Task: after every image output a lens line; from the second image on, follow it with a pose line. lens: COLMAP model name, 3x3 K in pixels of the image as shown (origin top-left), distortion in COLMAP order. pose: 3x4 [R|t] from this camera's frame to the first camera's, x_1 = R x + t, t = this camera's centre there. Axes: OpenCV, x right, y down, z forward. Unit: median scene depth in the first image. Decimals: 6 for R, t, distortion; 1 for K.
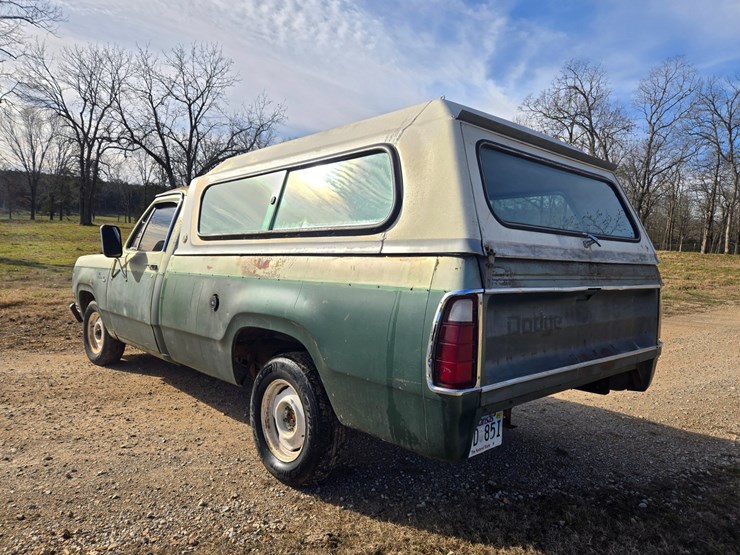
lens RADIAL K [[504.9, 0, 361.6], [0, 504.9, 281.9], [0, 0, 1]] dist [0.078039, -0.058430]
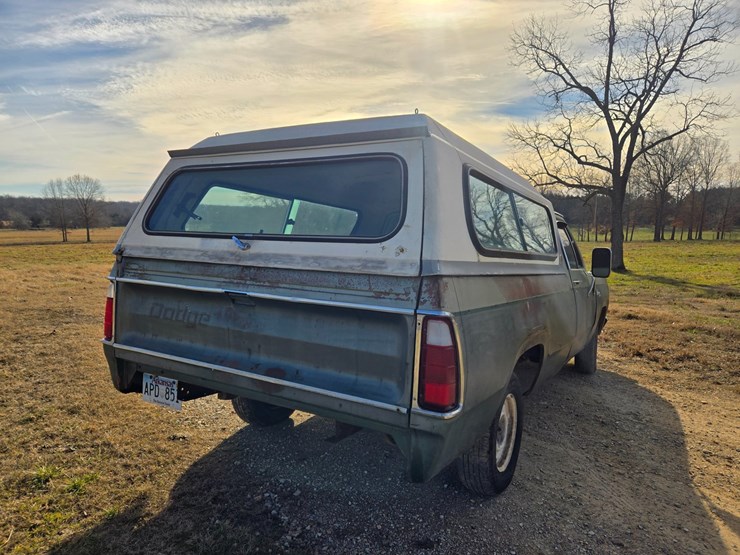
lens RADIAL K [[499.6, 0, 363.5], [0, 499.6, 288.8], [0, 0, 1]] dist [0.083148, -0.061382]
pose [[0.287169, 0.053129, -0.956405, 1.076015], [-0.078404, 0.996414, 0.031809, -0.032503], [0.954666, 0.065851, 0.290305, 0.728647]]
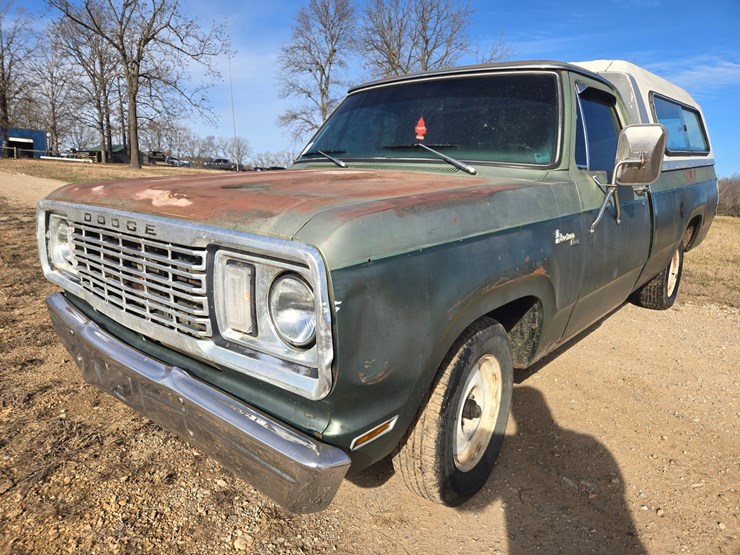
lens RADIAL K [[494.0, 0, 367.4], [0, 494.0, 269.6], [0, 0, 1]] dist [0.074418, -0.053599]
pose [[-0.120144, -0.237159, 0.964013, -1.390889], [0.038770, 0.969185, 0.243263, -0.142953], [-0.991999, 0.066602, -0.107247, 1.879101]]
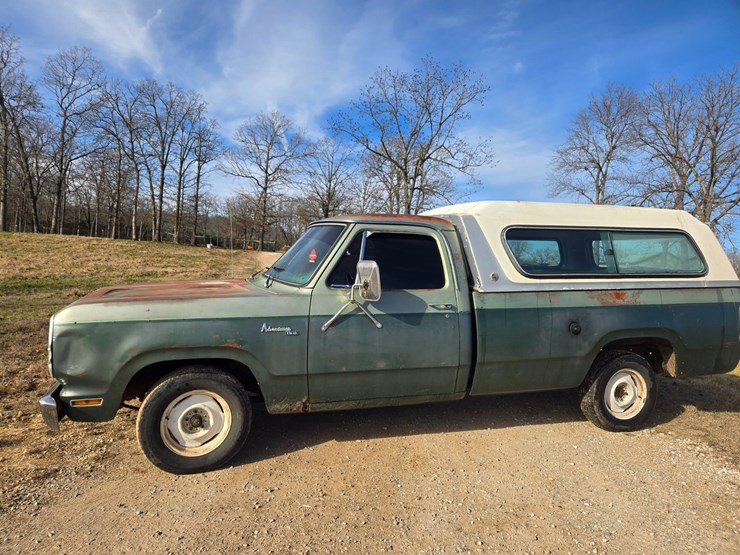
lens RADIAL K [[497.7, 0, 370.0], [0, 497.7, 277.5], [0, 0, 1]] dist [0.076666, -0.054343]
pose [[0.414232, -0.061902, 0.908064, -1.655560], [0.035170, 0.998028, 0.051991, -0.172572], [-0.909491, 0.010400, 0.415592, 0.937689]]
